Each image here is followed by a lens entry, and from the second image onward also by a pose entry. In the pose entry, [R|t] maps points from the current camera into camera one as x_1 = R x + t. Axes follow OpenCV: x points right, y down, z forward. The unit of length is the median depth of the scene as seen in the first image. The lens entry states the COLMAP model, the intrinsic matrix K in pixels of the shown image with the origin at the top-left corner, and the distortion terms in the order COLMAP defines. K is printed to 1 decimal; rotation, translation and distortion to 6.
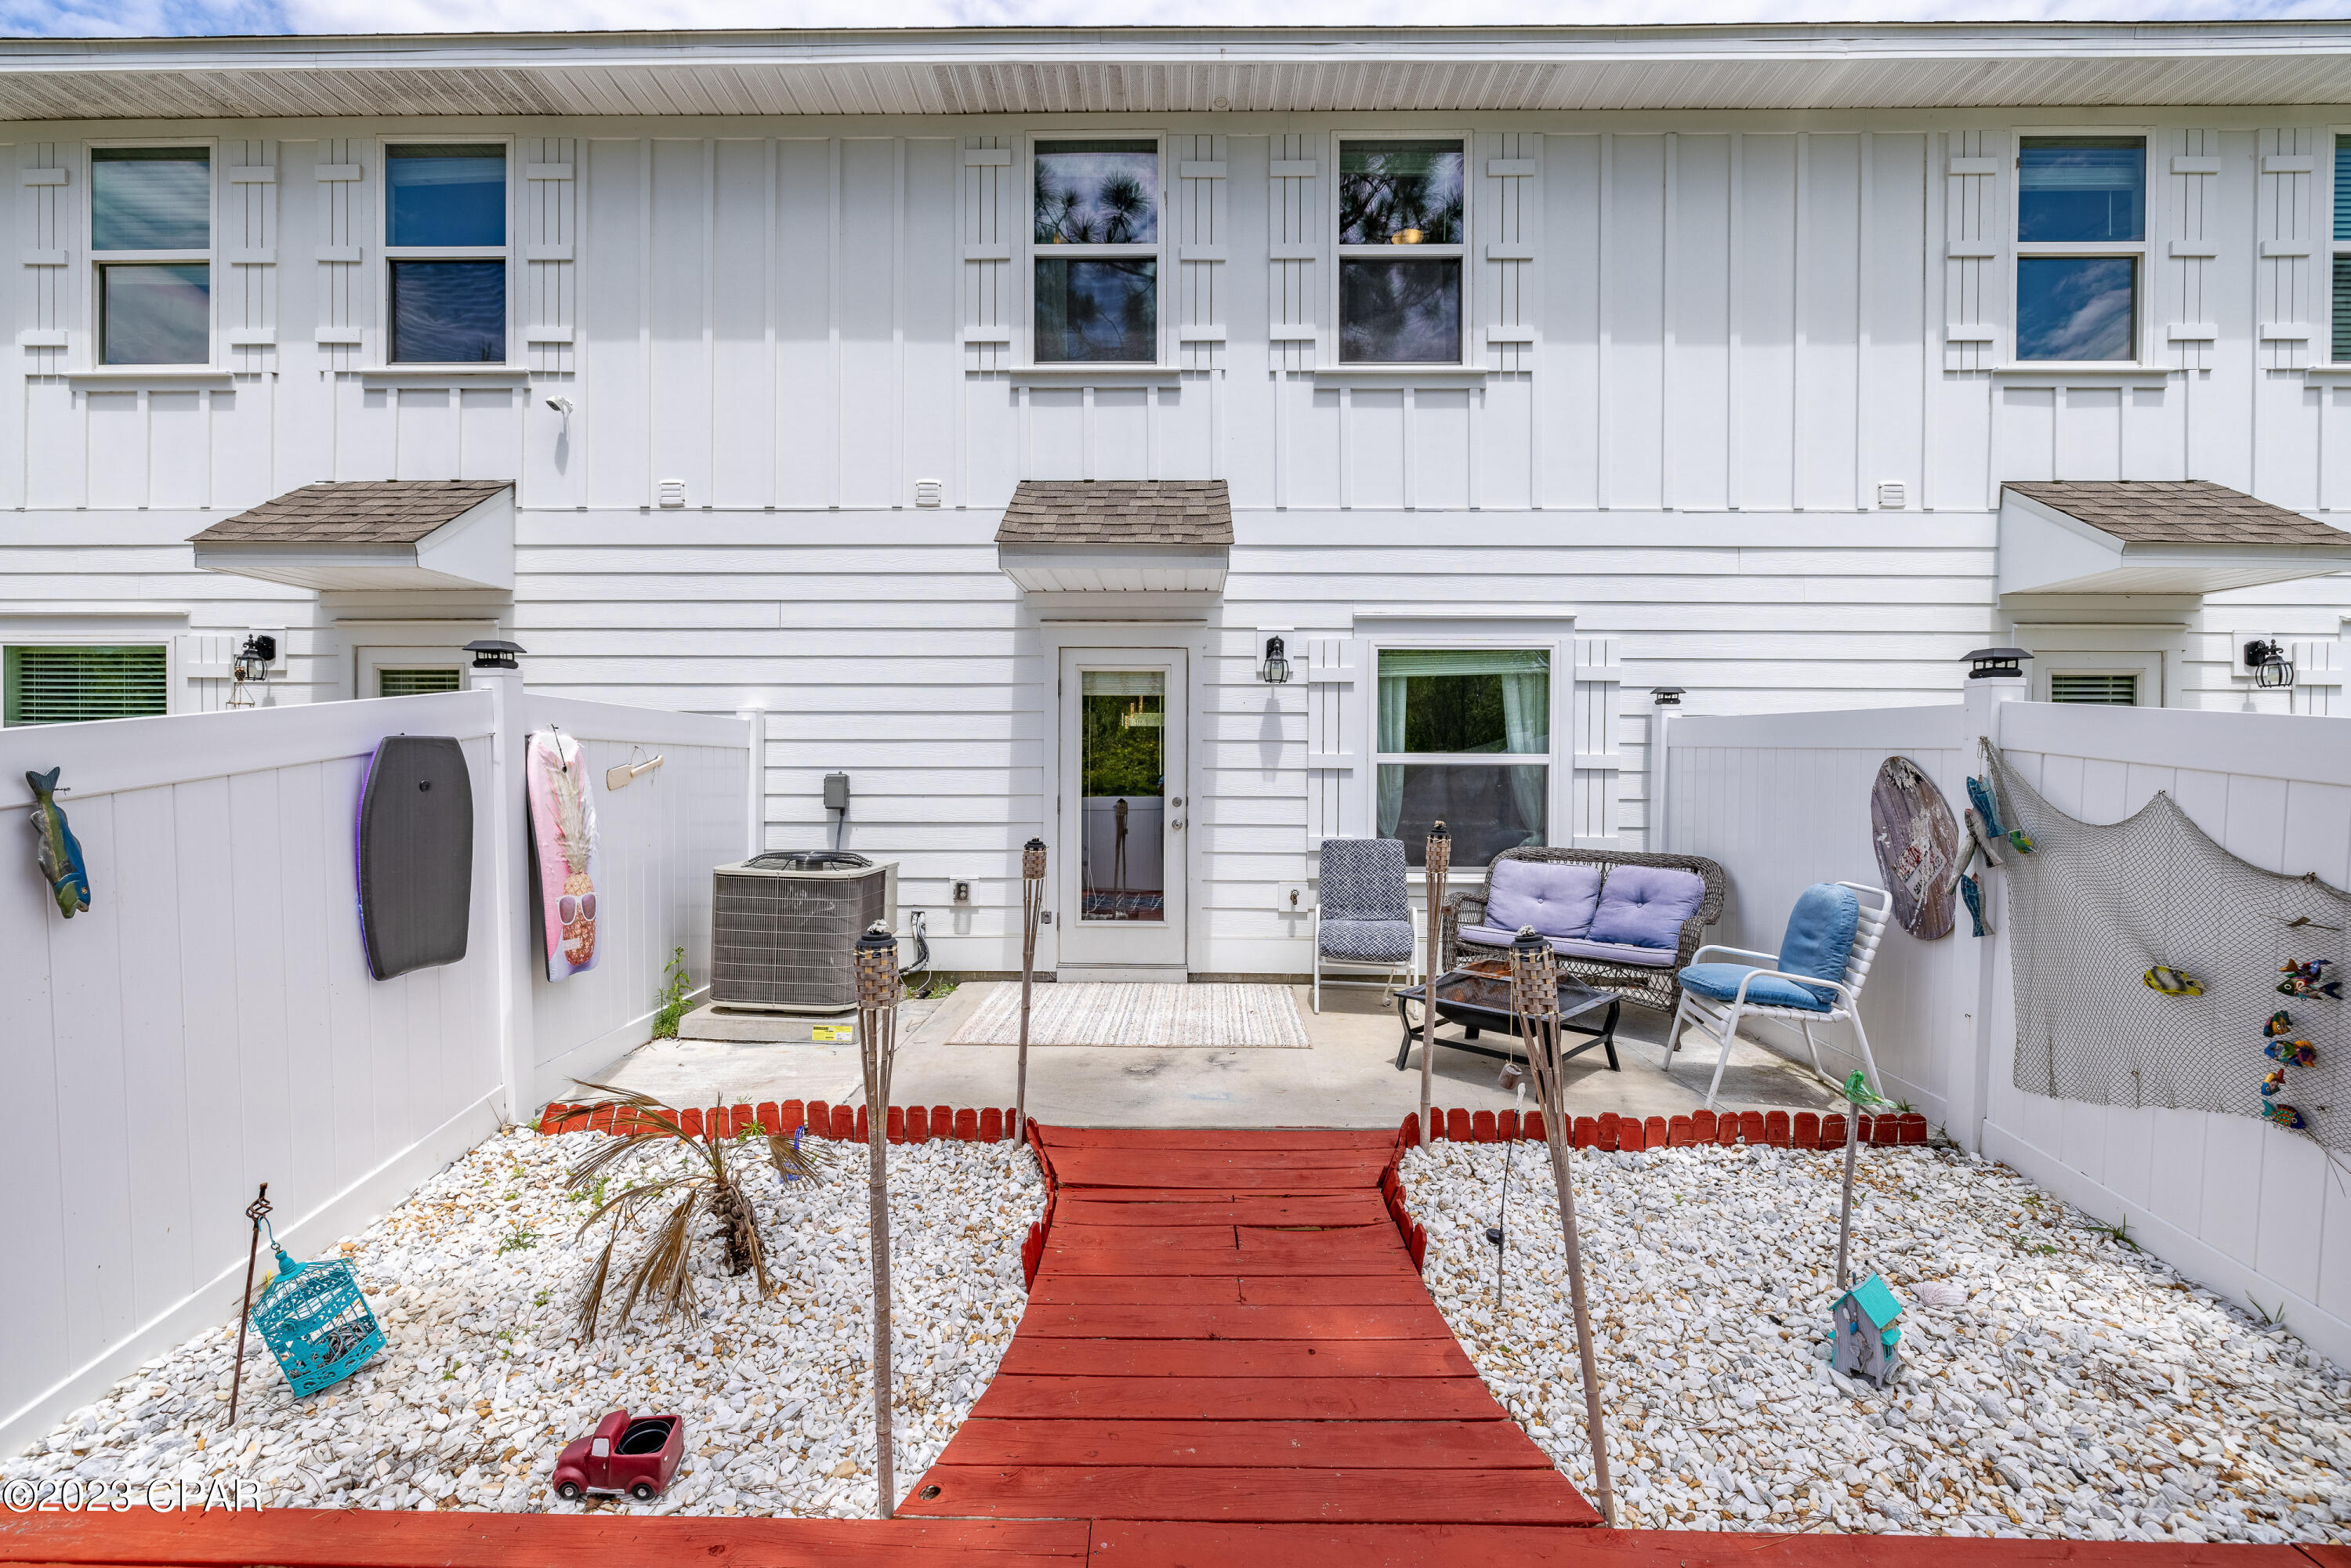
lens RADIAL K [[983.8, 0, 1166.6], [0, 983.8, 776.3], [0, 0, 1]] dist [-0.000539, -0.000298]
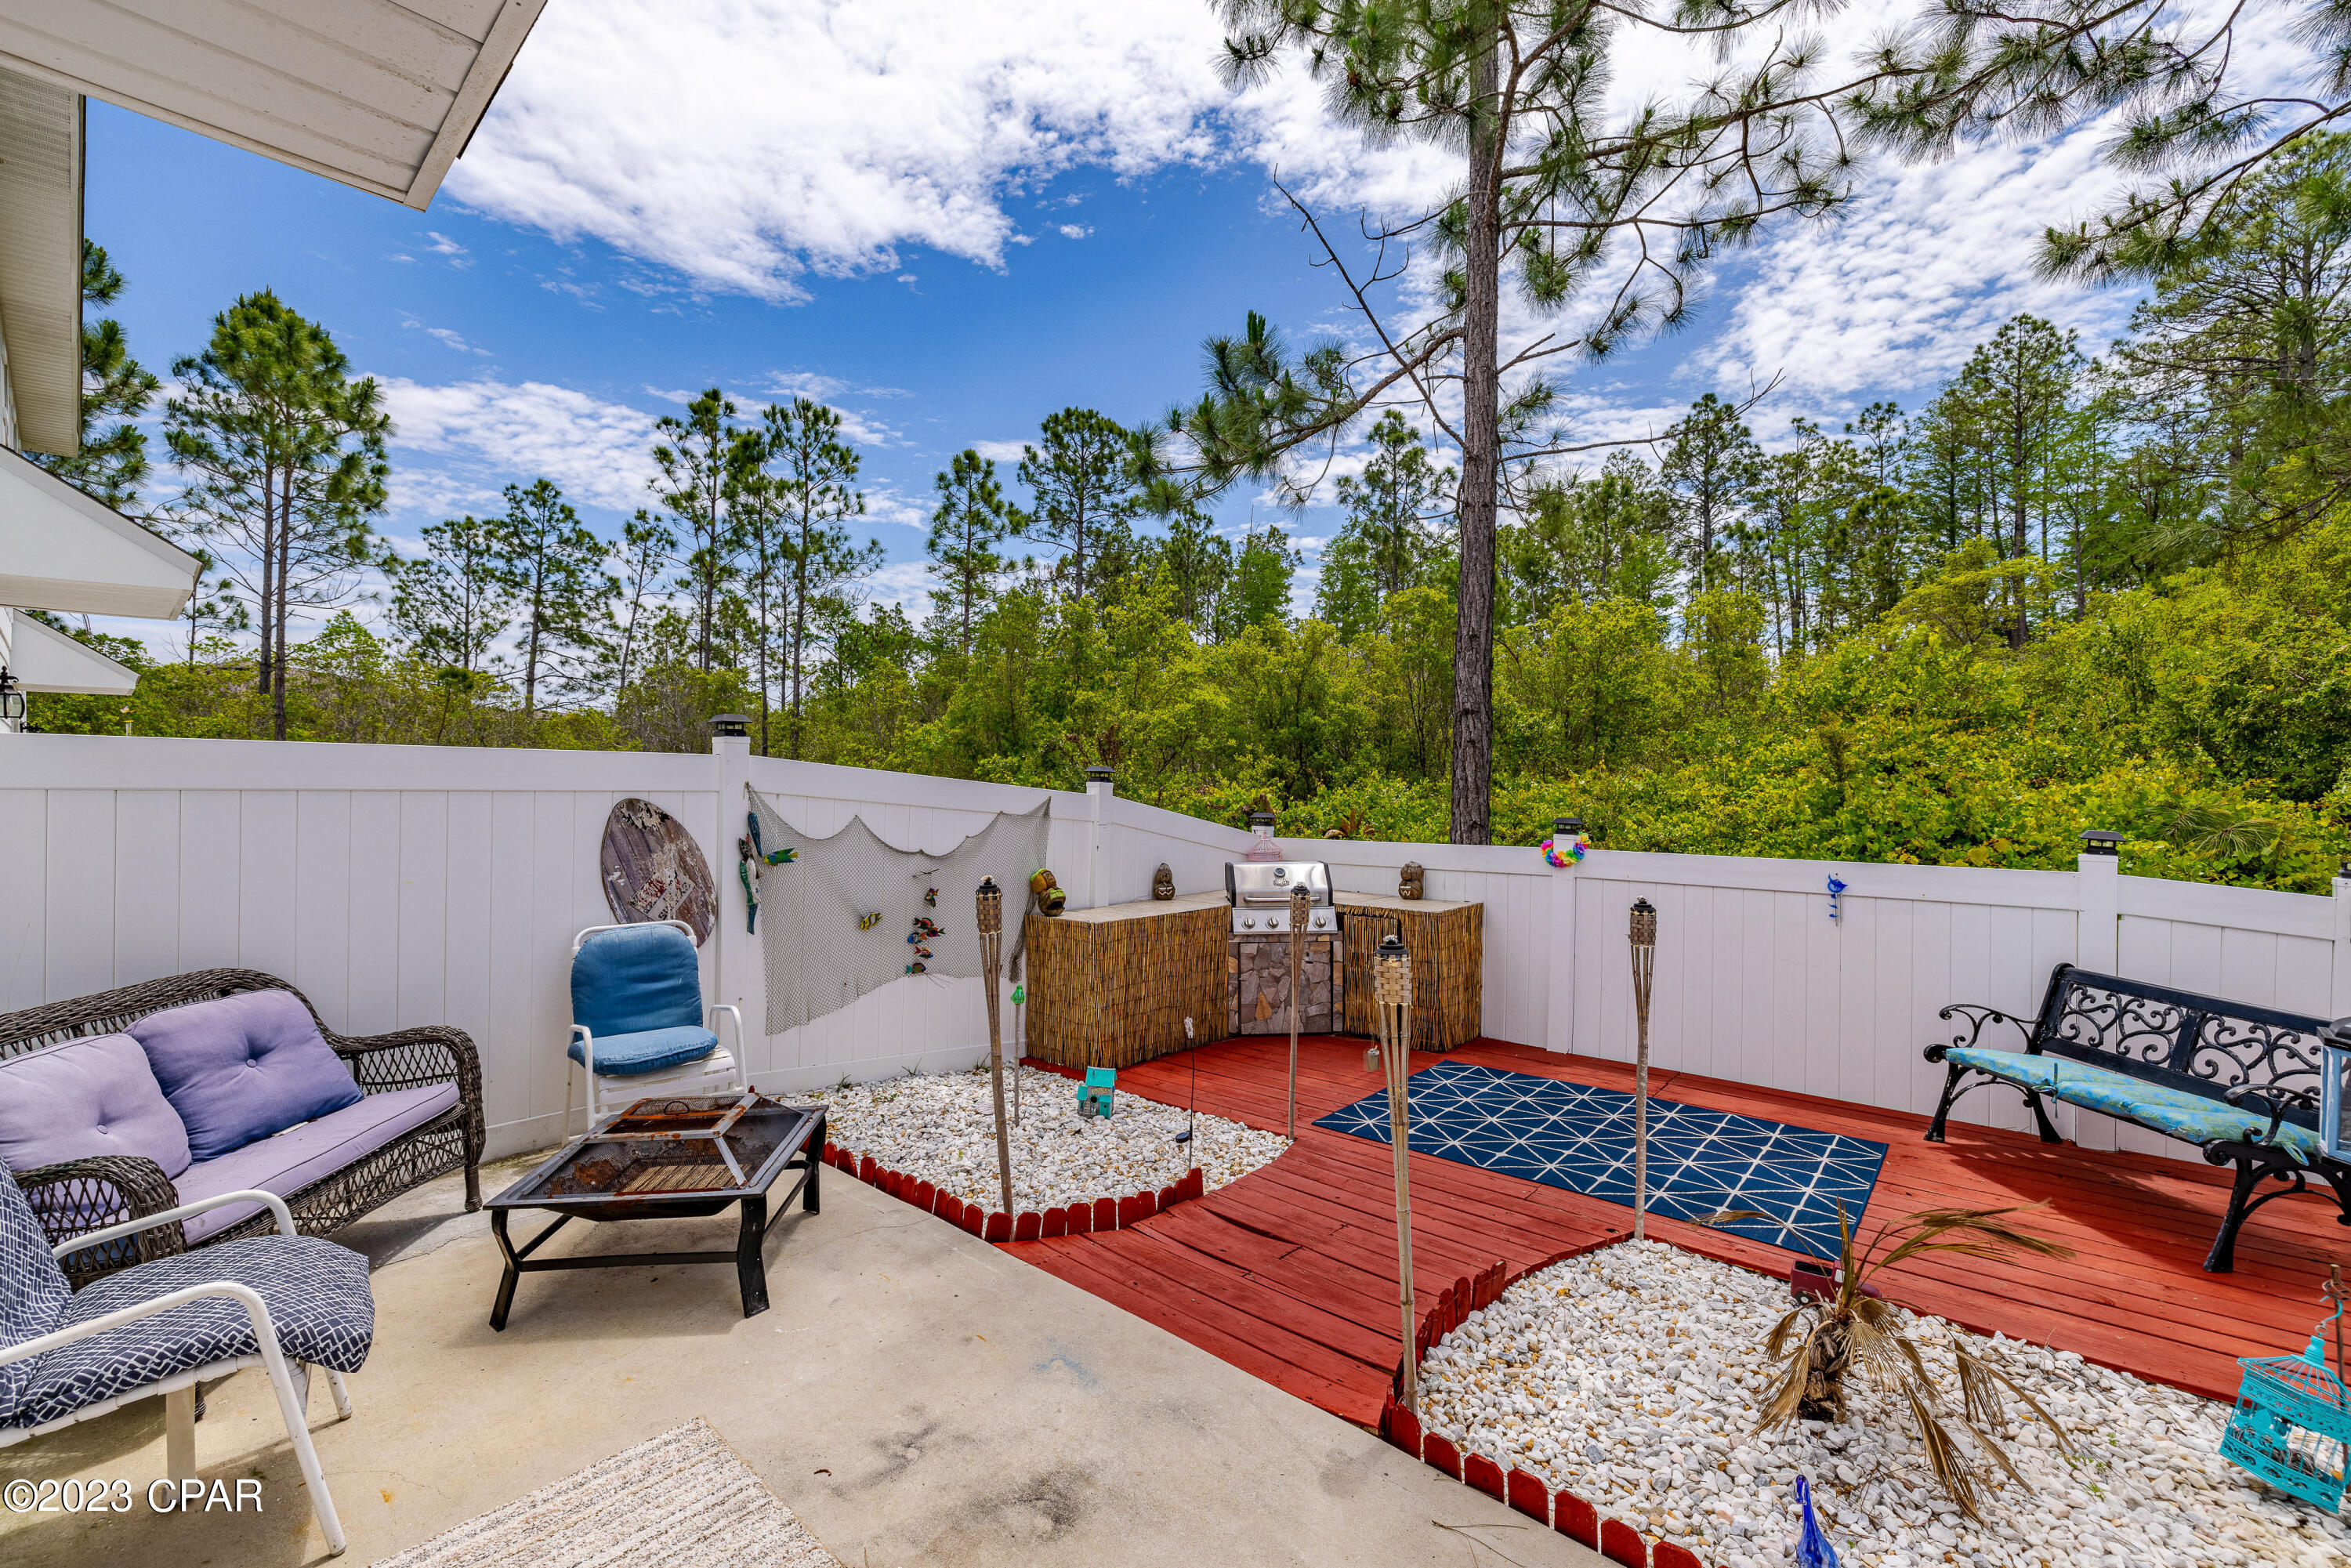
lens RADIAL K [[983.8, 0, 1166.6], [0, 983.8, 776.3], [0, 0, 1]] dist [-0.000539, -0.000298]
pose [[-0.746732, 0.001794, 0.665123, -0.270976], [0.013725, 0.999825, 0.012712, -0.033427], [-0.664984, 0.018621, -0.746626, 0.944255]]
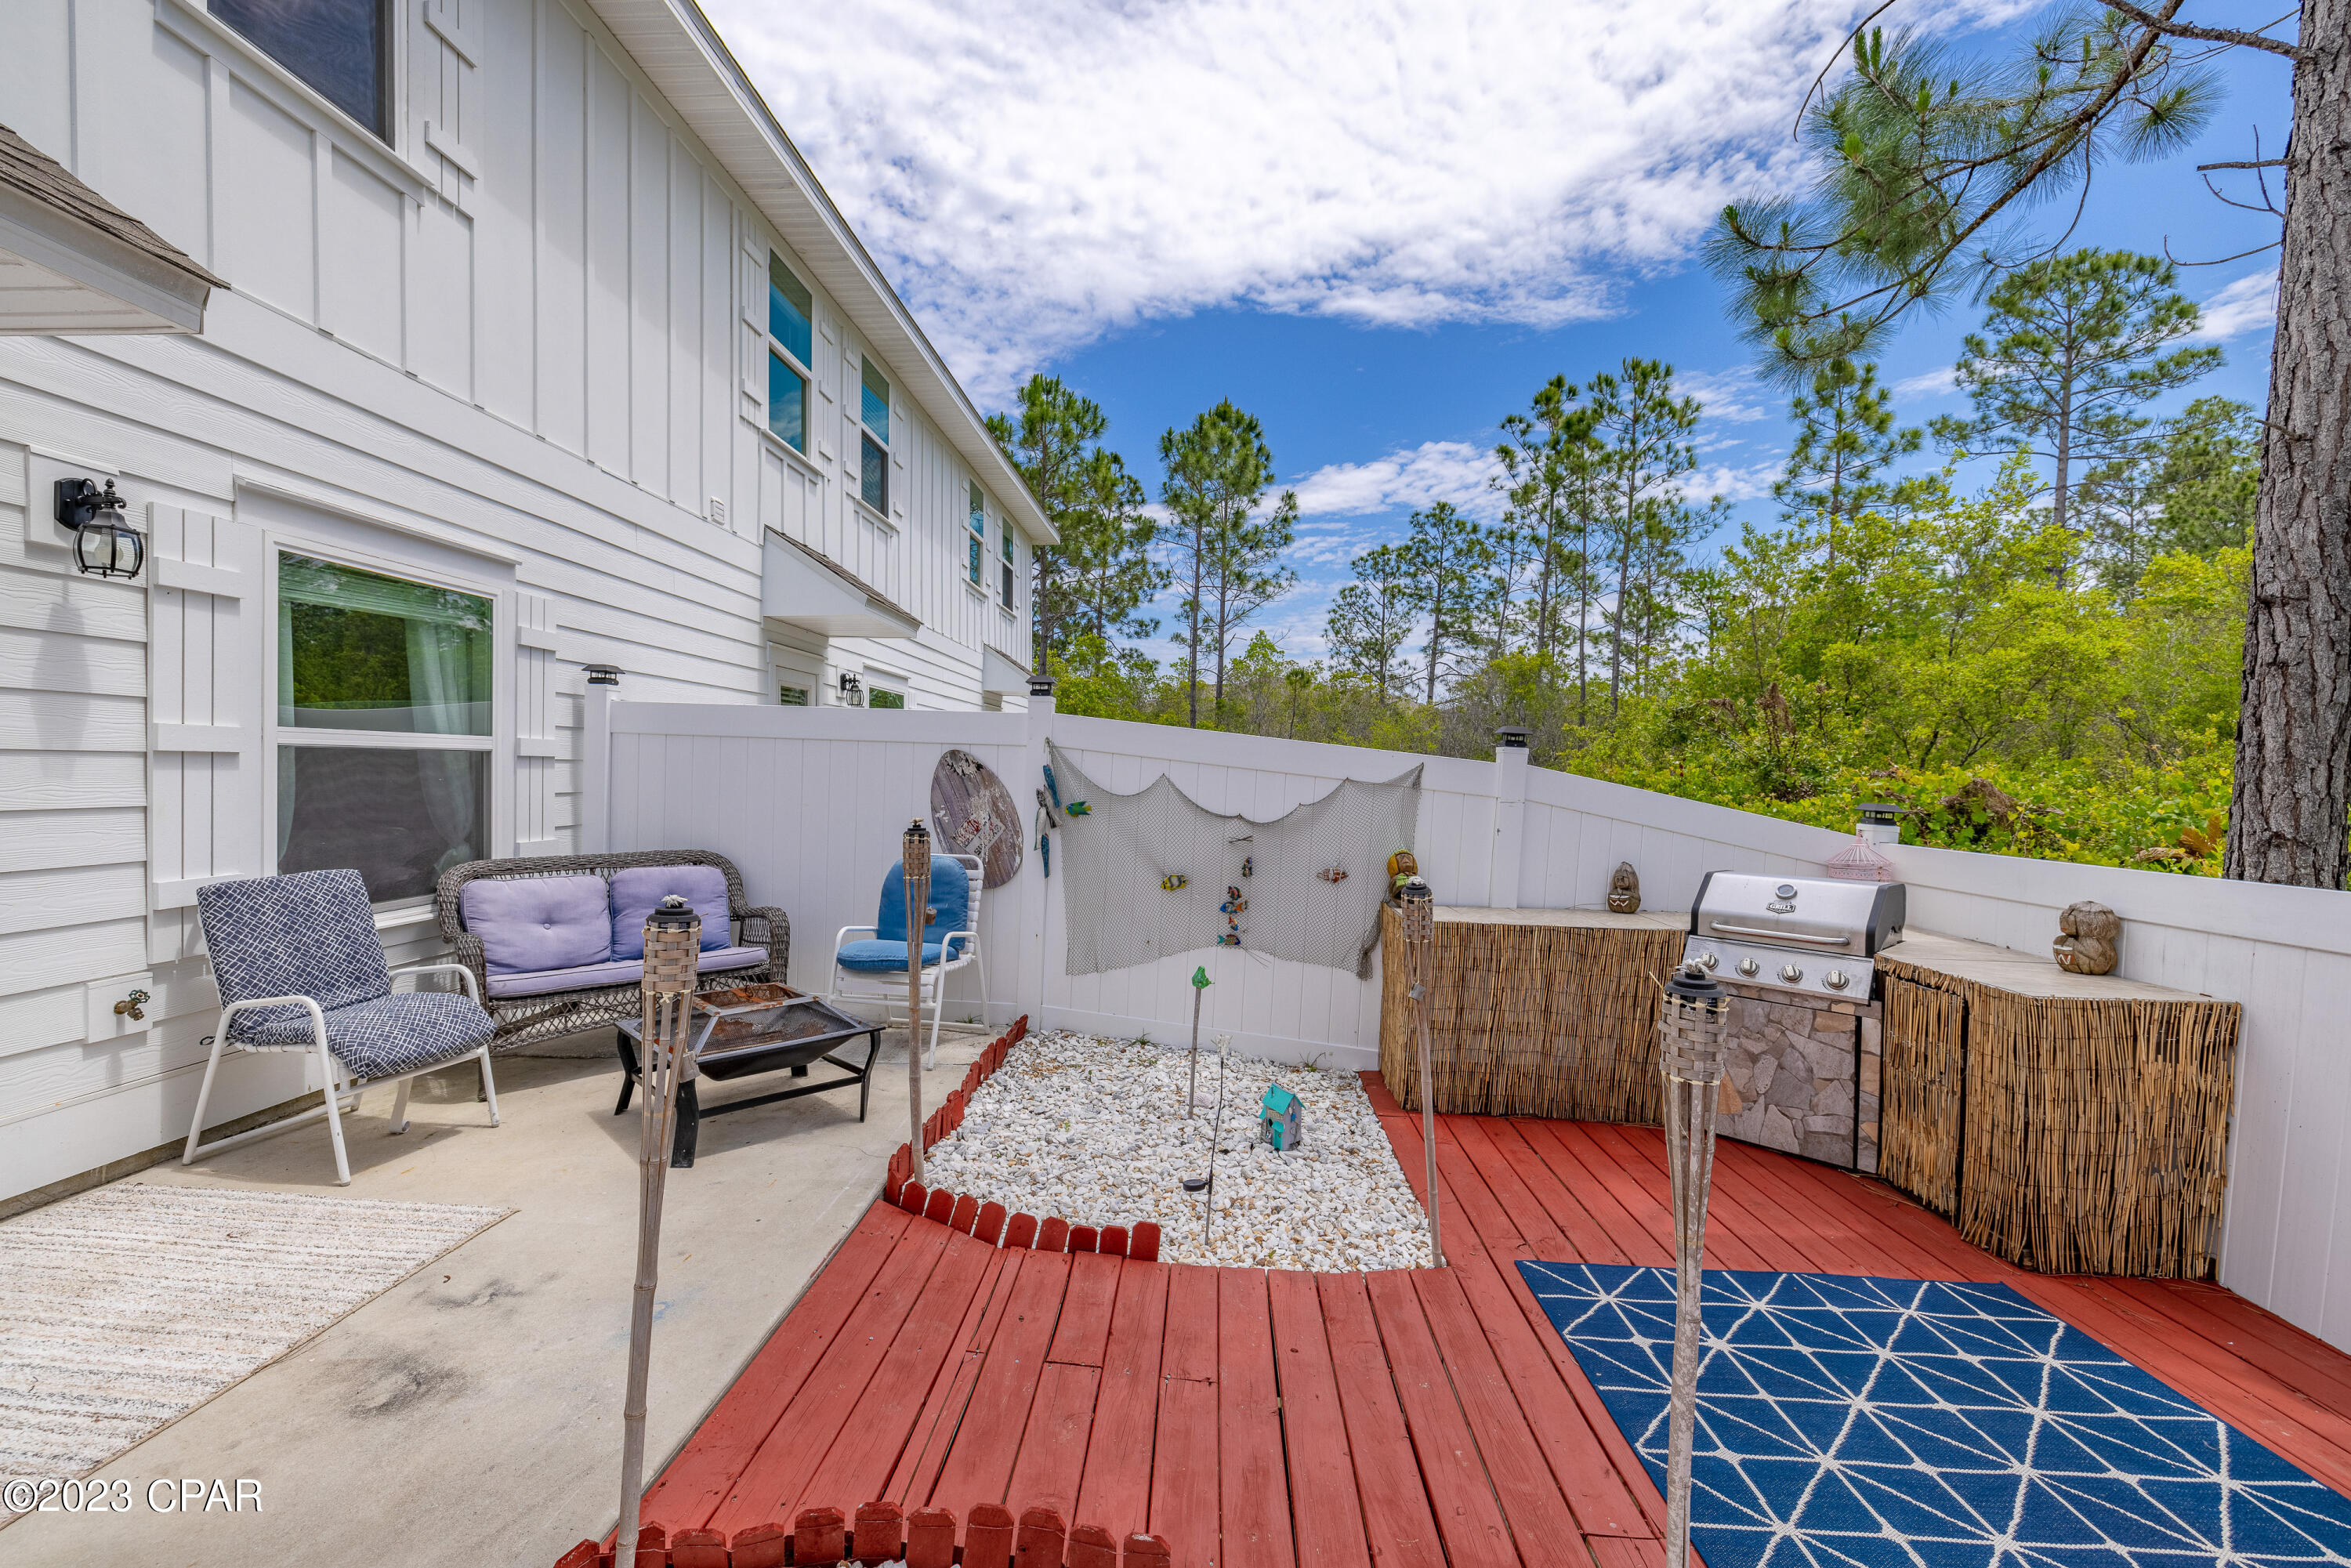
lens RADIAL K [[983.8, 0, 1166.6], [0, 983.8, 776.3], [0, 0, 1]] dist [-0.000539, -0.000298]
pose [[0.052001, -0.011431, 0.998582, -0.344146], [0.001539, 0.999934, 0.011367, 0.000175], [-0.998646, 0.000946, 0.052016, 0.441895]]
